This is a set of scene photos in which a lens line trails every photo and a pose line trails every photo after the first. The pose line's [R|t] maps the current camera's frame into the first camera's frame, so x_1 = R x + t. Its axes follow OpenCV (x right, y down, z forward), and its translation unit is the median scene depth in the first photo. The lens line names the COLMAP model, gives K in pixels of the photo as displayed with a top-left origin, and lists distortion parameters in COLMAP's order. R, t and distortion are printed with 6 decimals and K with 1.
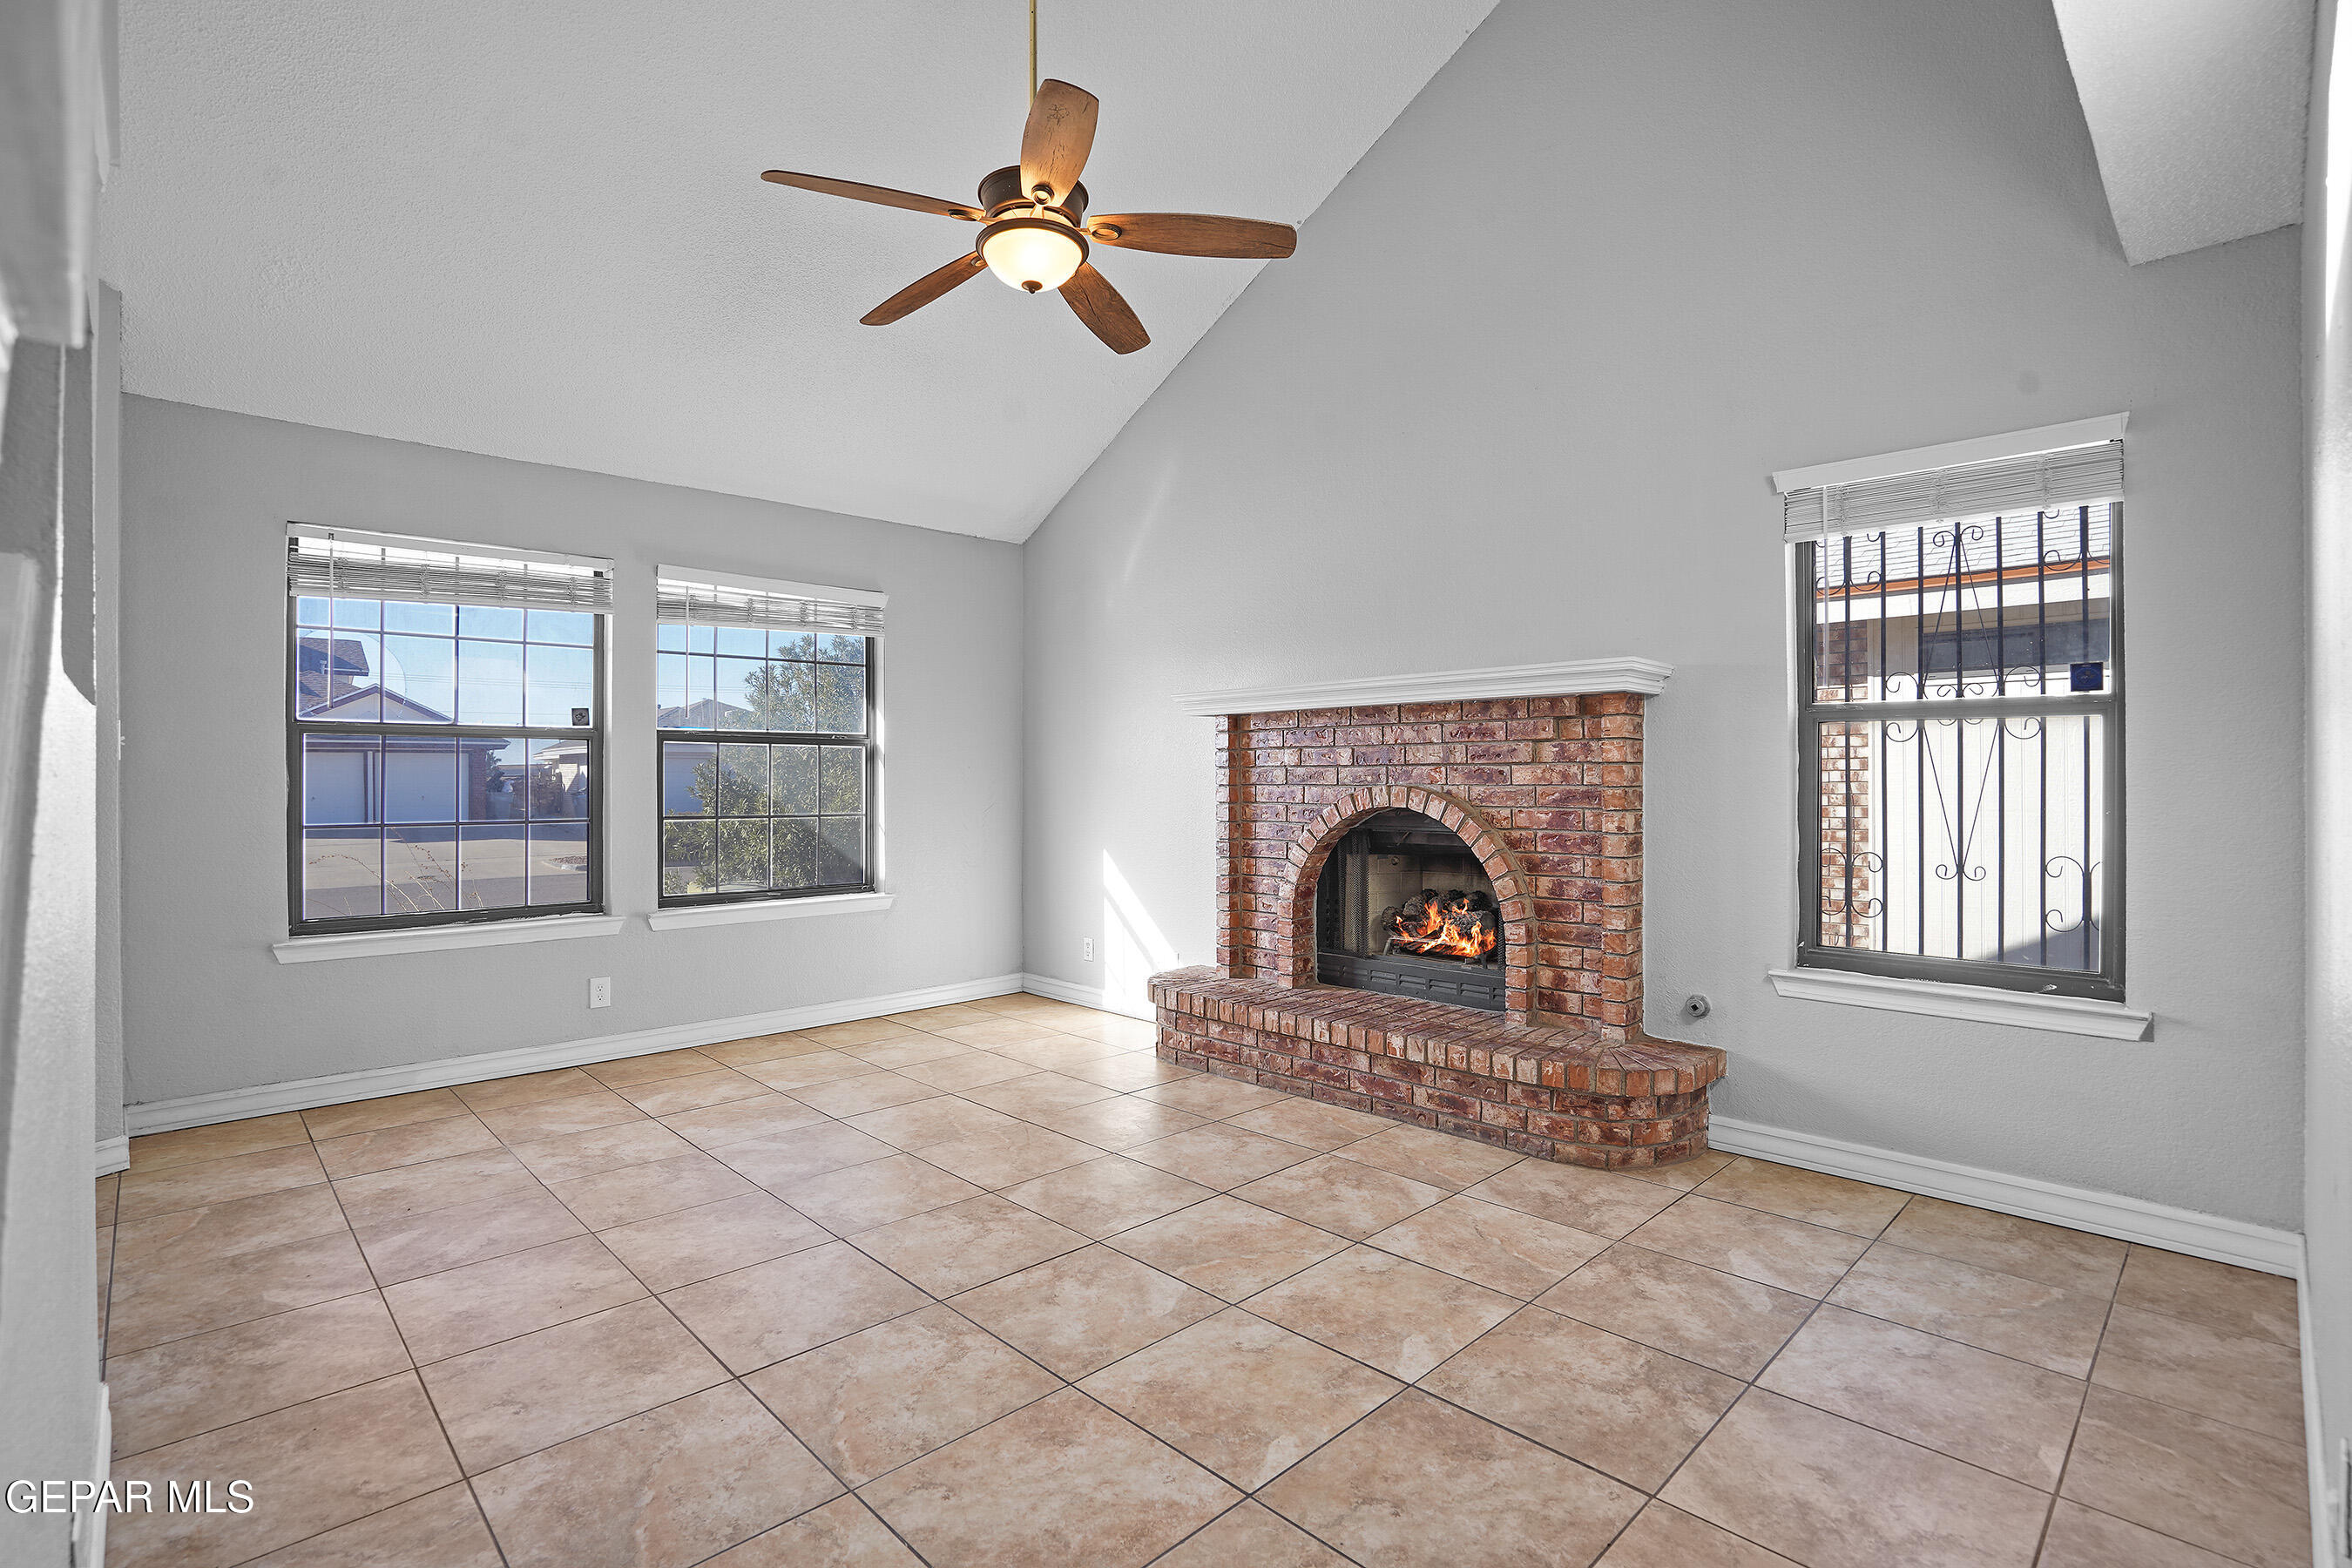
lens RADIAL K [[1091.1, 0, 1163.9], [0, 1091.1, 779.1], [0, 0, 1]] dist [-0.063517, 0.023982]
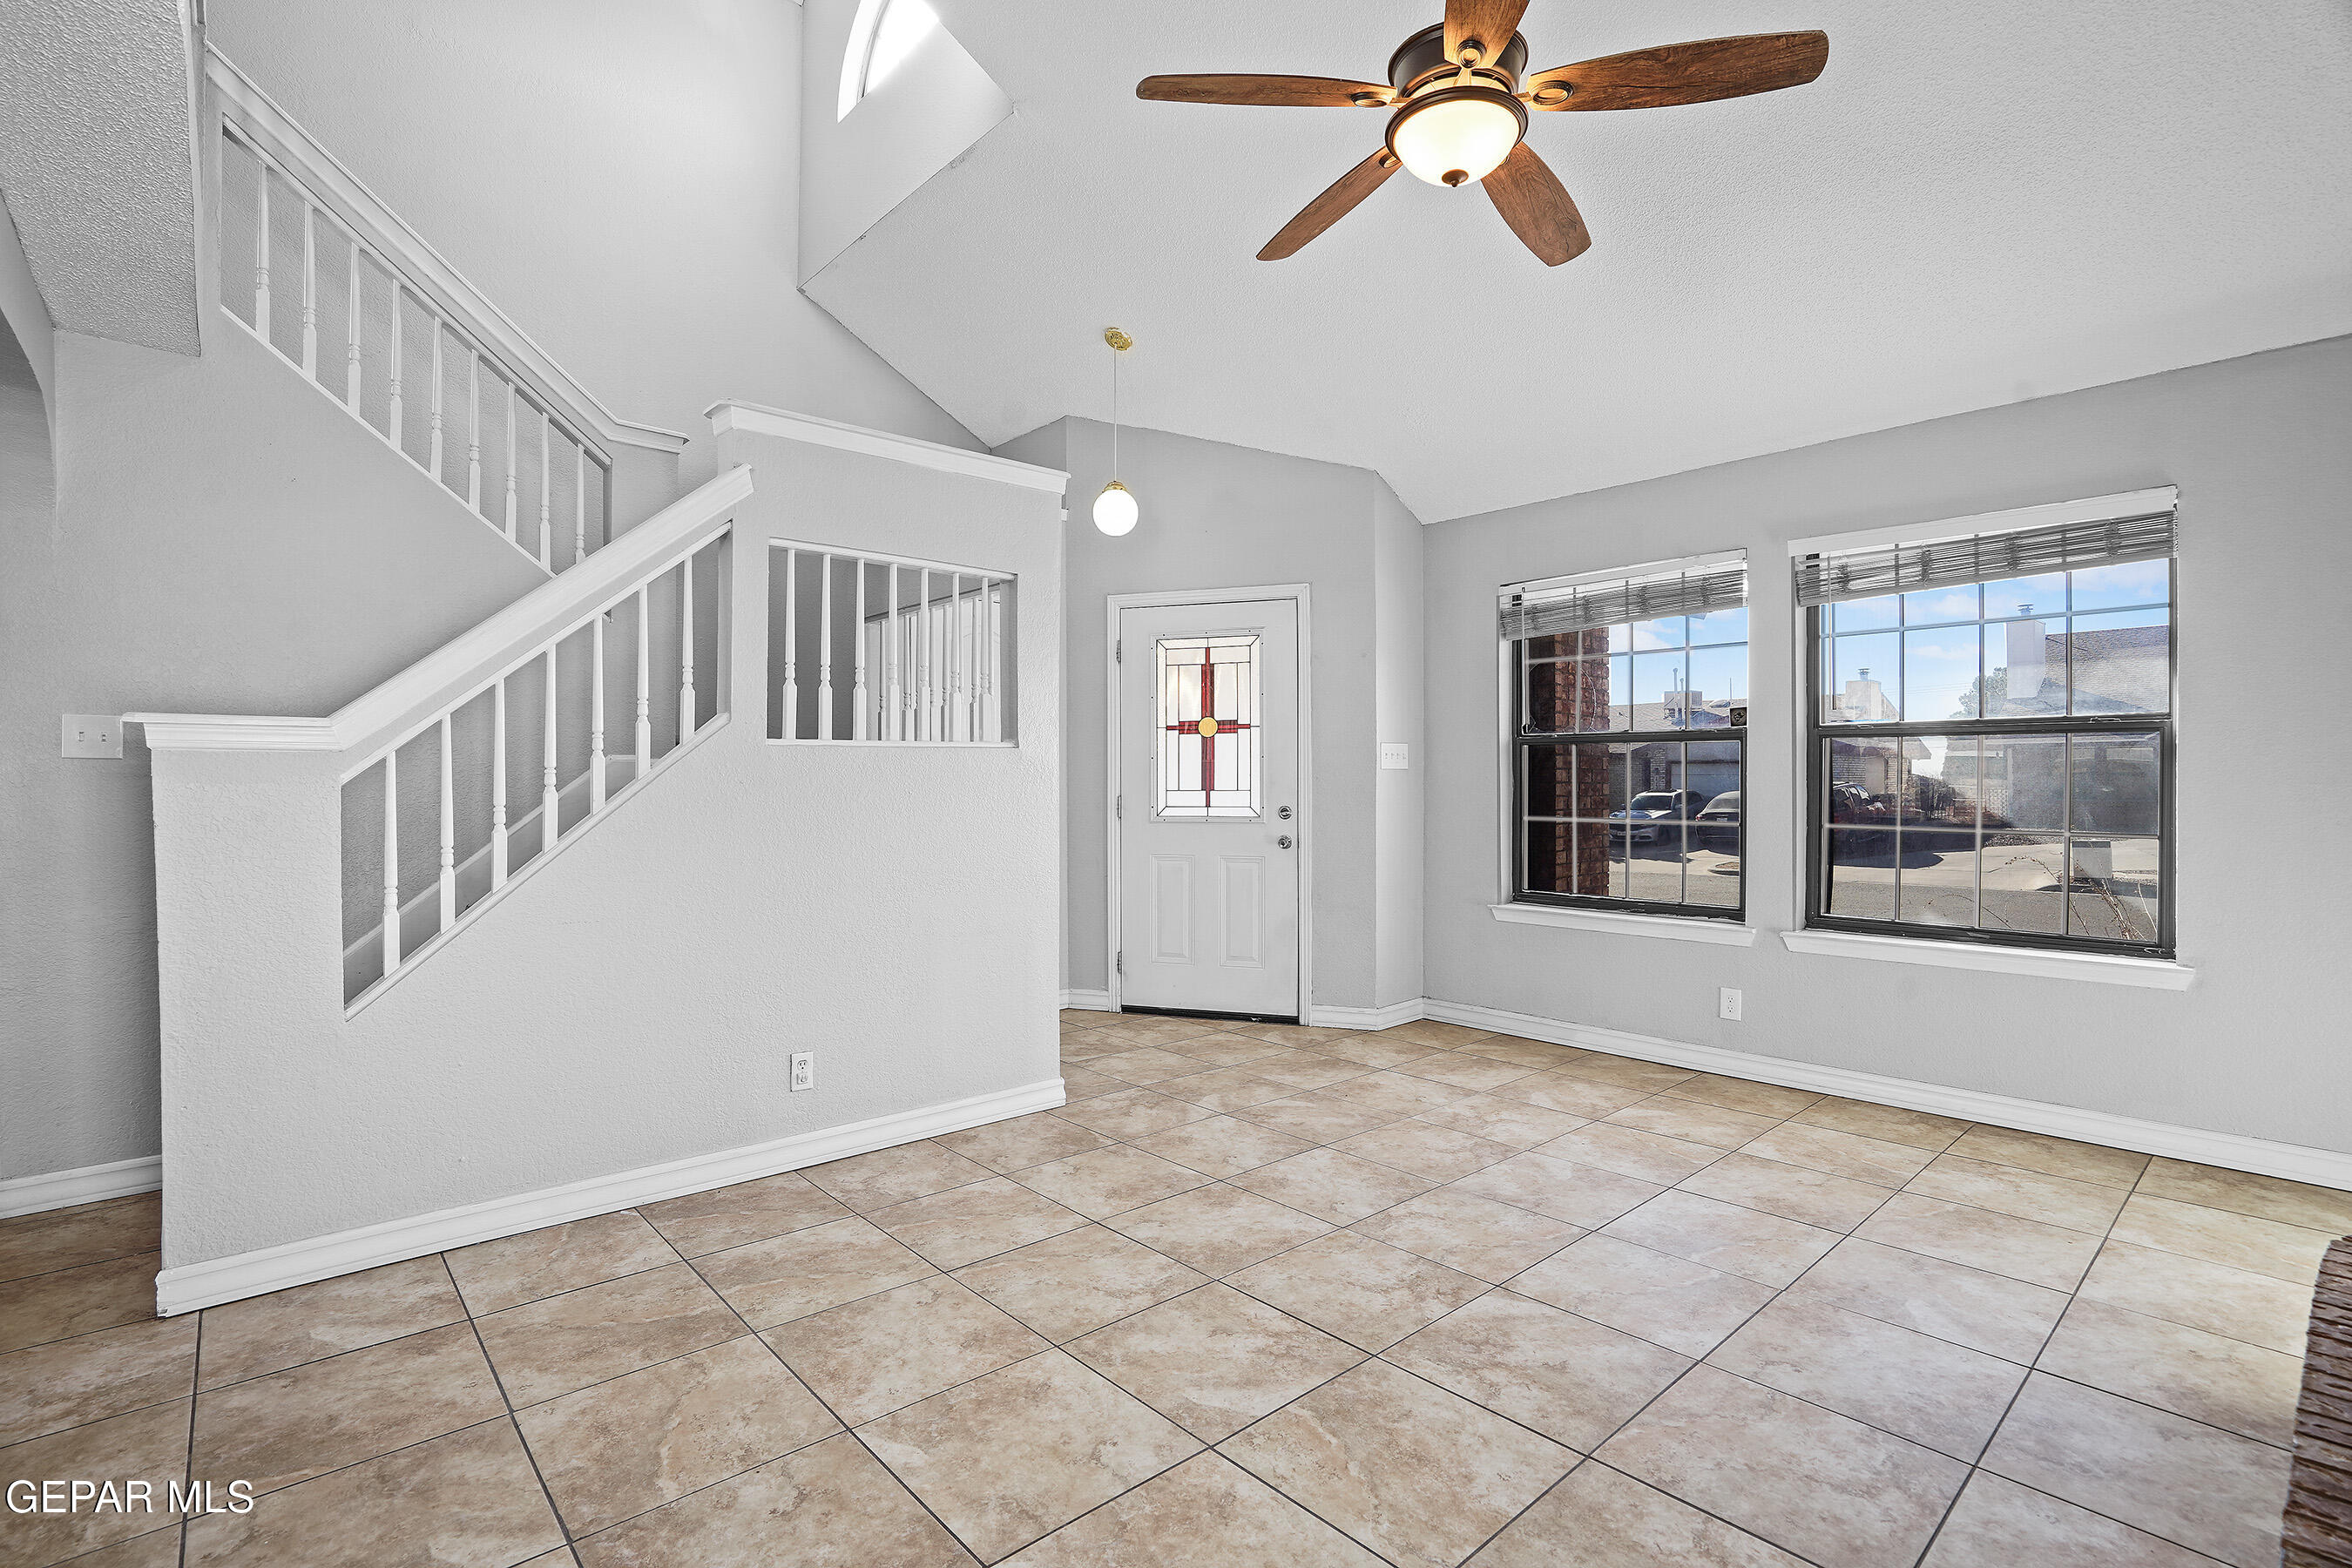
lens RADIAL K [[1093.1, 0, 1160.5], [0, 1093.1, 798.6], [0, 0, 1]] dist [-0.064593, 0.026817]
pose [[-0.047754, 0.017770, -0.998701, 0.561545], [0.002178, 0.999841, 0.017686, -0.003749], [0.998857, -0.001330, -0.047785, 0.661765]]
